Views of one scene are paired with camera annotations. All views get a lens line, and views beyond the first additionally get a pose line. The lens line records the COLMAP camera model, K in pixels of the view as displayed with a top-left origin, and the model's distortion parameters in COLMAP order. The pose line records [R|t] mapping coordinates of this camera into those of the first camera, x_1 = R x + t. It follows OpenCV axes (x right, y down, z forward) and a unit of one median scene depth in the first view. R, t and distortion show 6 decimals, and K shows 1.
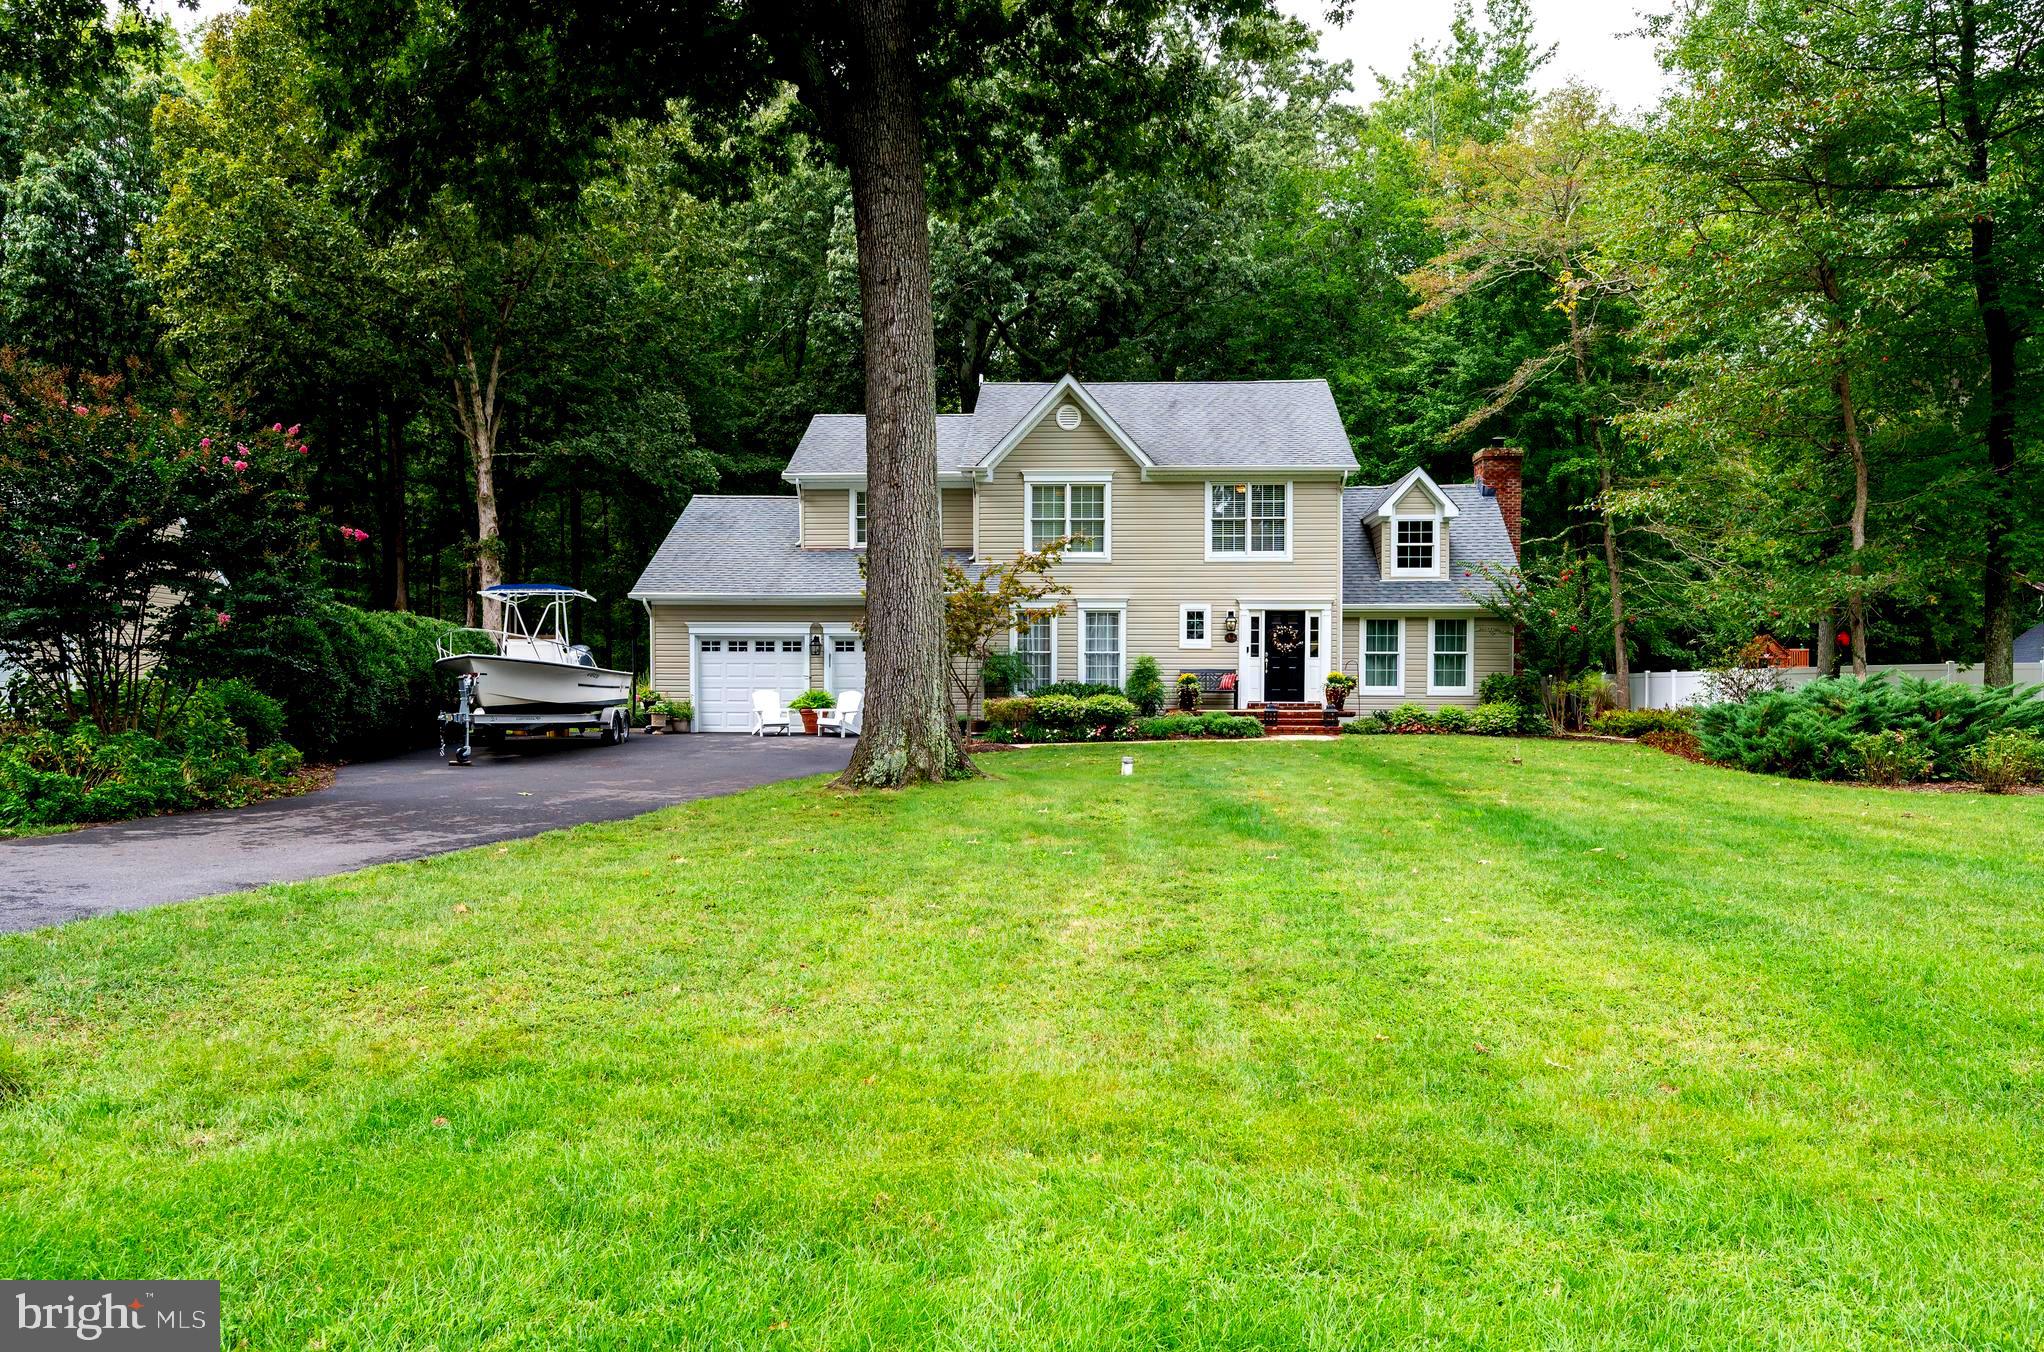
lens RADIAL K [[1355.2, 0, 1034.9], [0, 1355.2, 743.4], [0, 0, 1]] dist [0.005753, -0.000184]
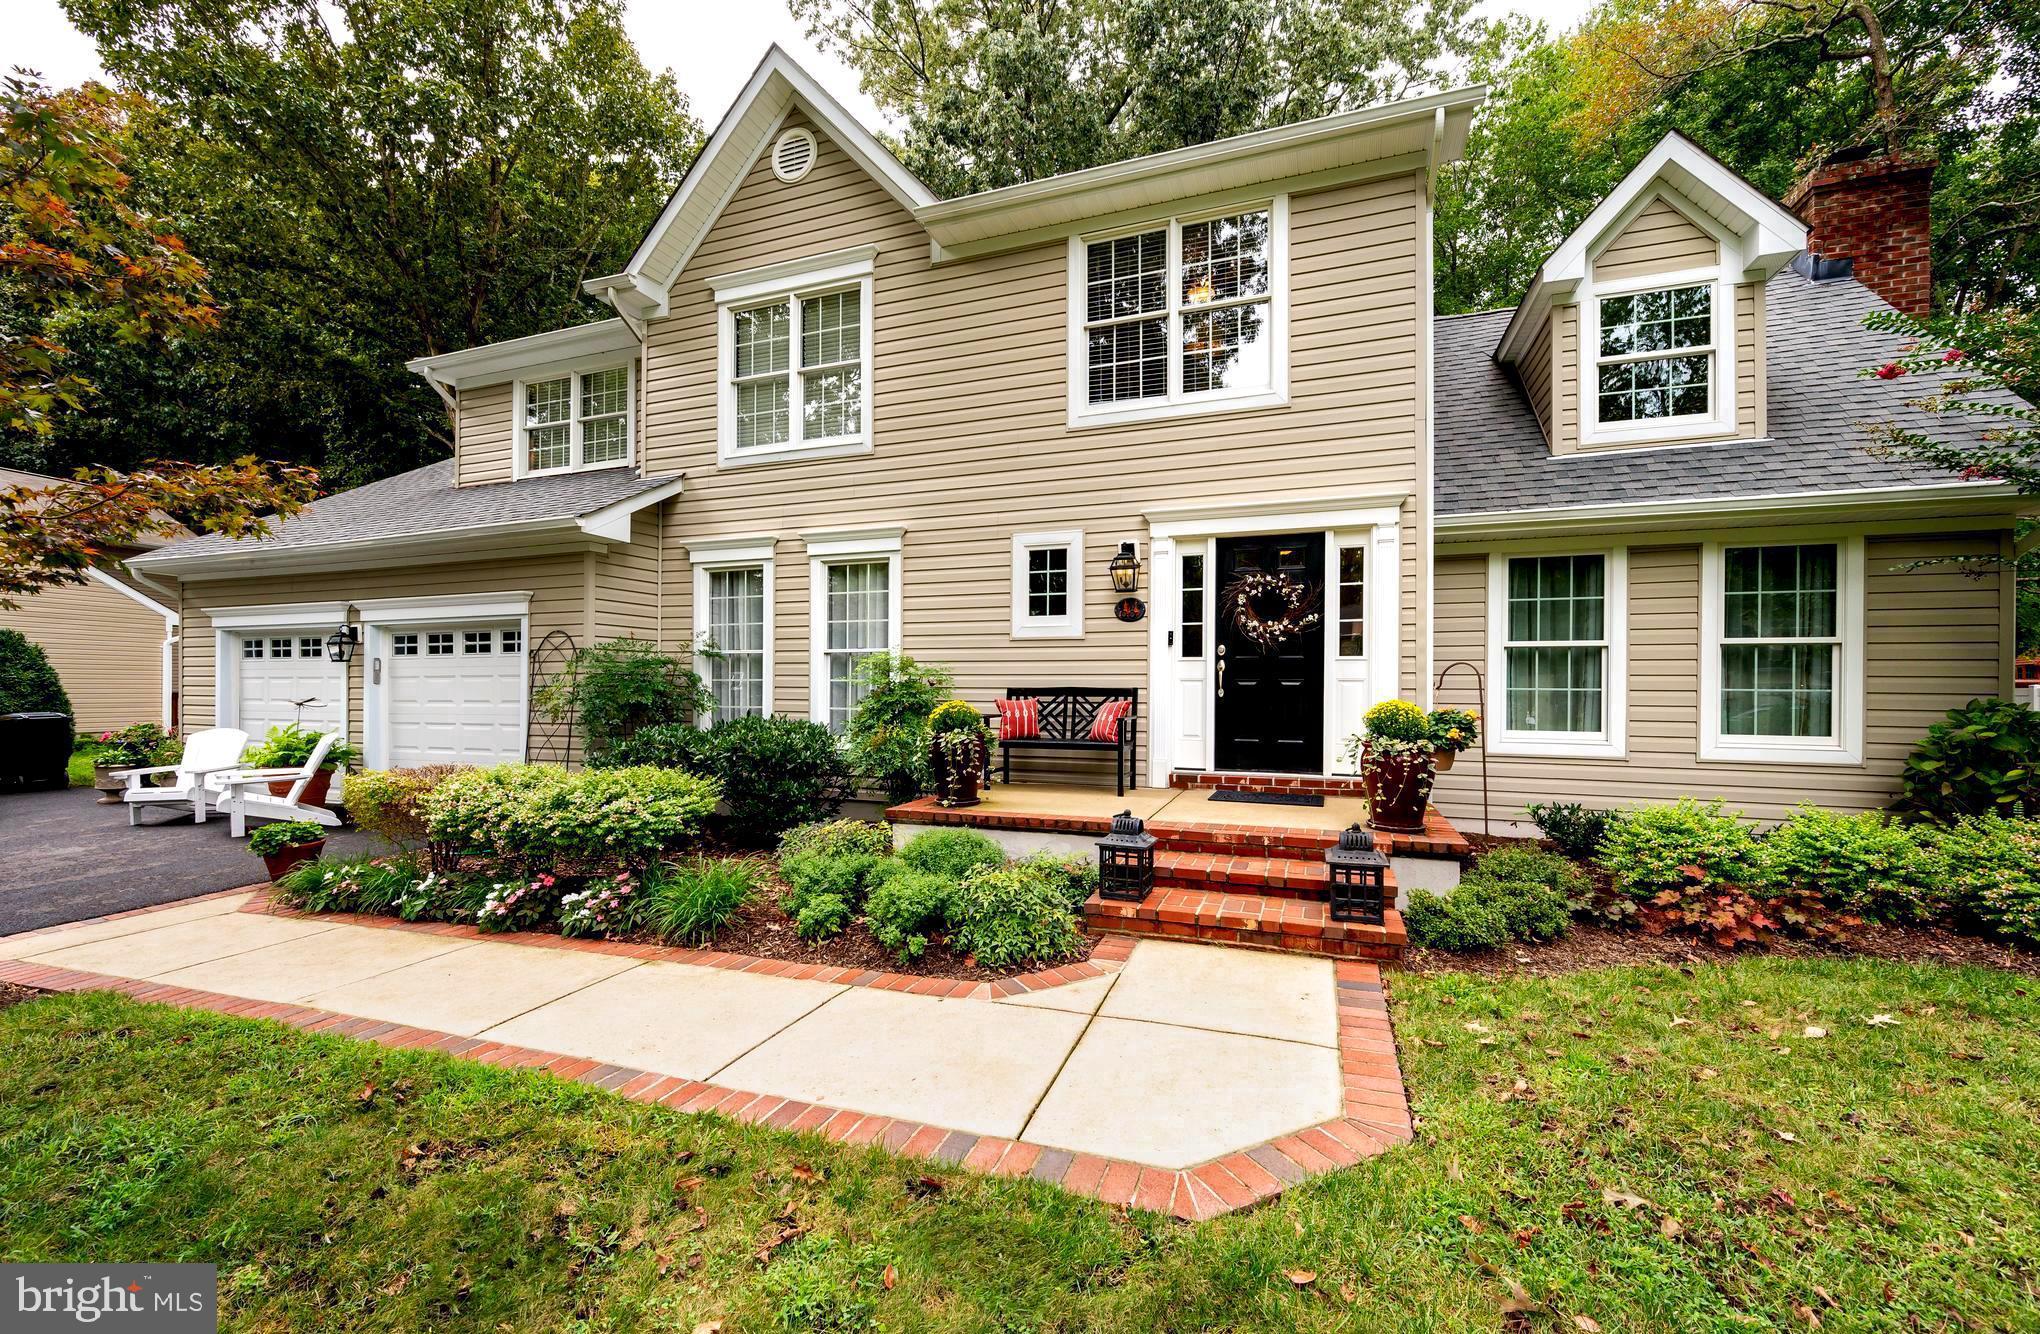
lens RADIAL K [[825.5, 0, 1016.6], [0, 825.5, 694.0], [0, 0, 1]] dist [0.000655, -0.000380]
pose [[0.955668, 0.002962, -0.294433, 0.184149], [-0.013878, 0.999291, -0.034995, -0.043586], [0.294120, 0.037530, 0.955031, 0.752903]]
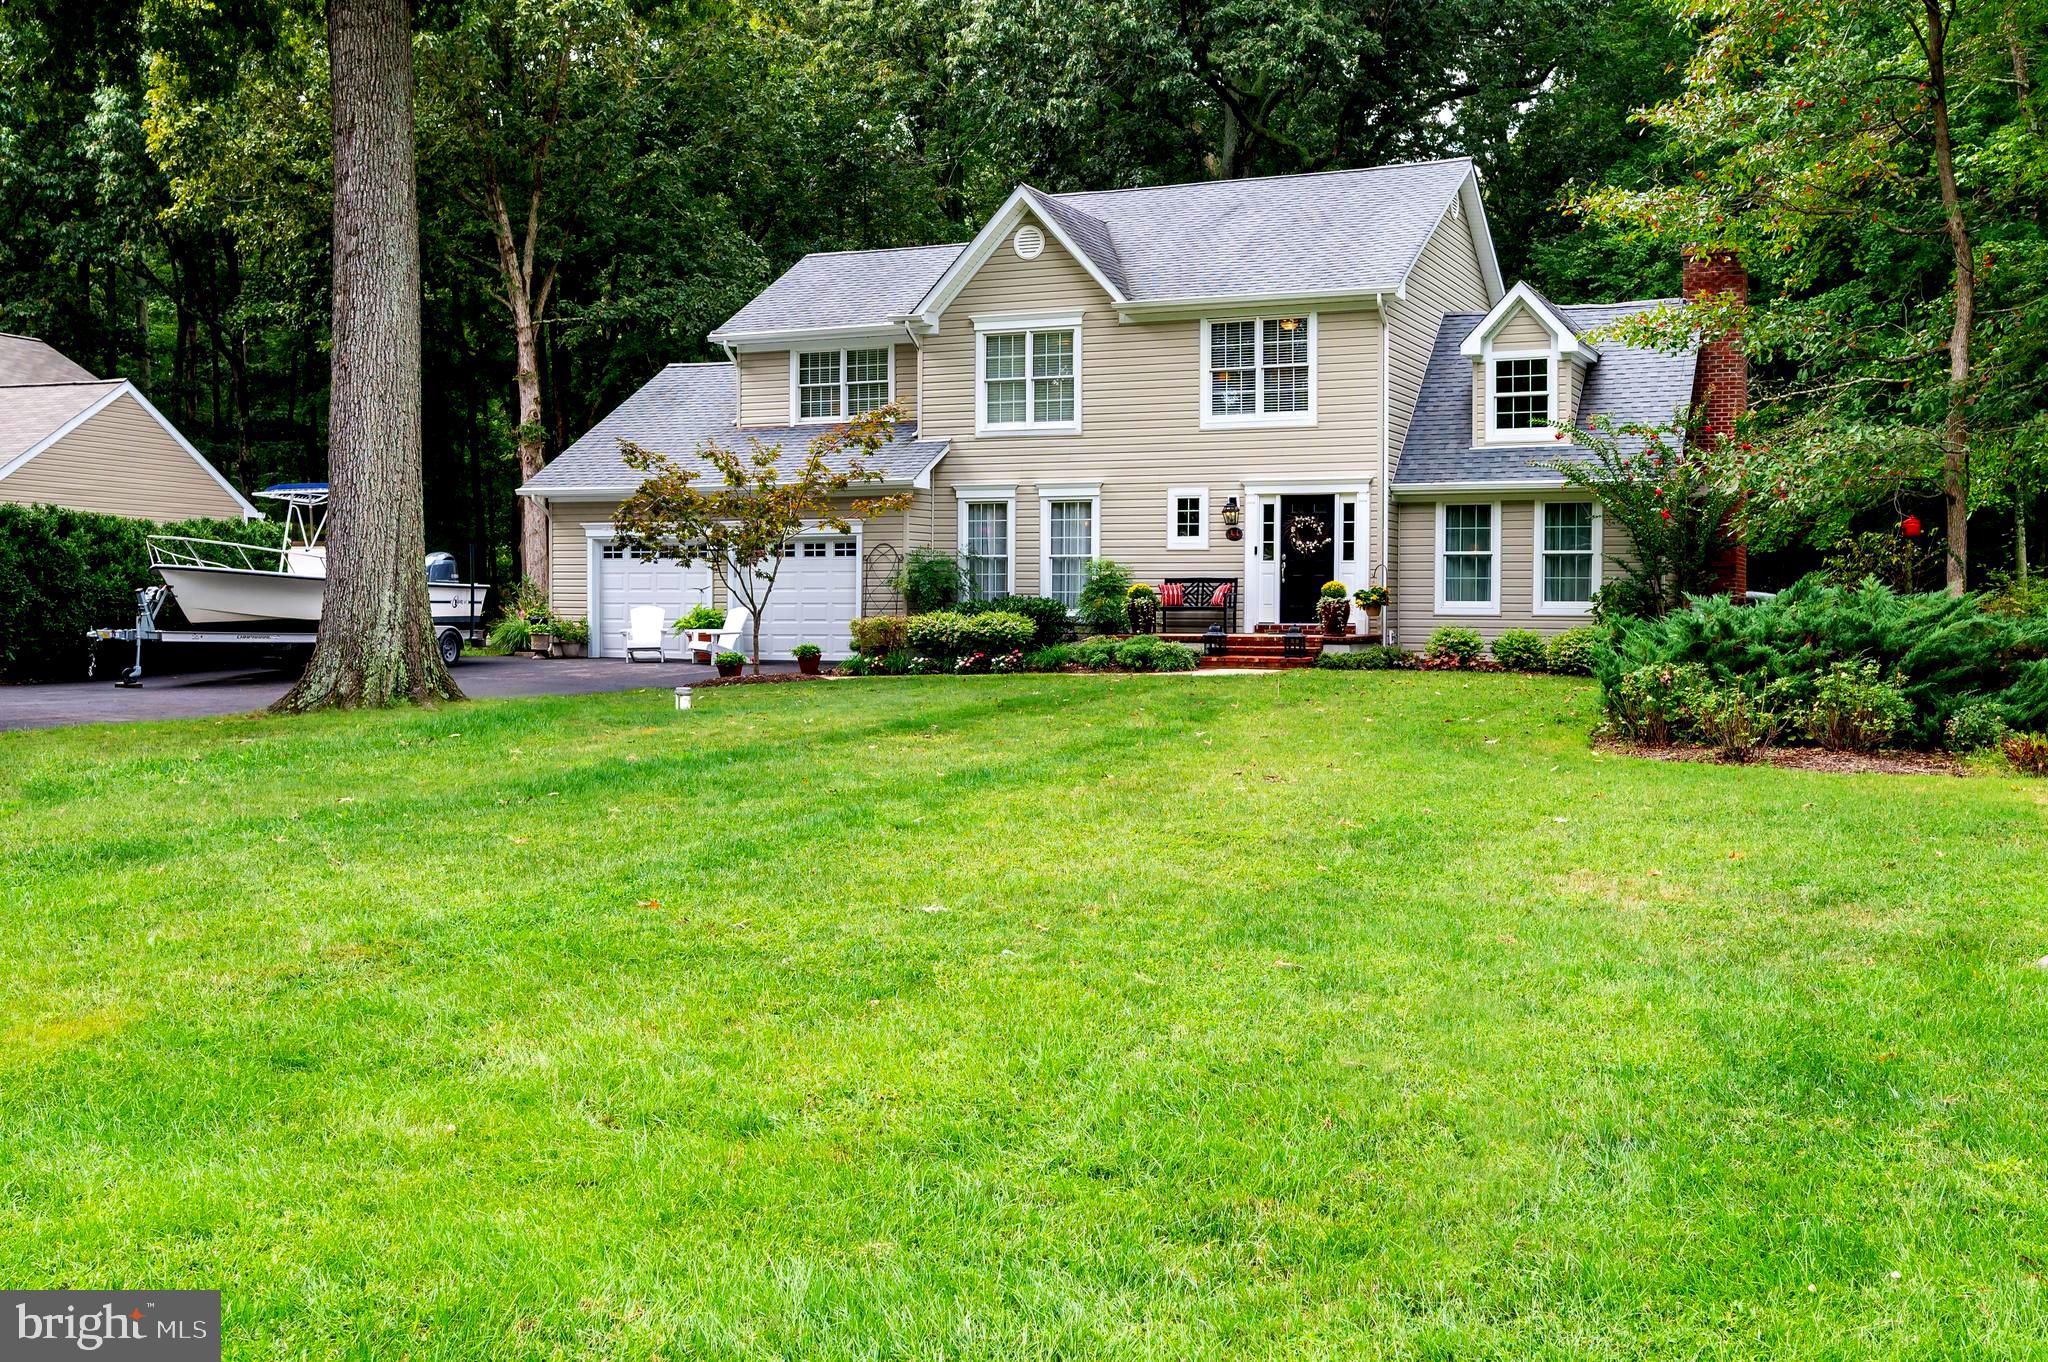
lens RADIAL K [[1936.5, 0, 1029.6], [0, 1936.5, 672.8], [0, 0, 1]] dist [0.009044, 0.000000]
pose [[0.936381, 0.013328, -0.350731, 0.402972], [-0.015760, 0.999867, -0.004080, 0.001677], [0.350630, 0.009348, 0.936467, -0.000582]]
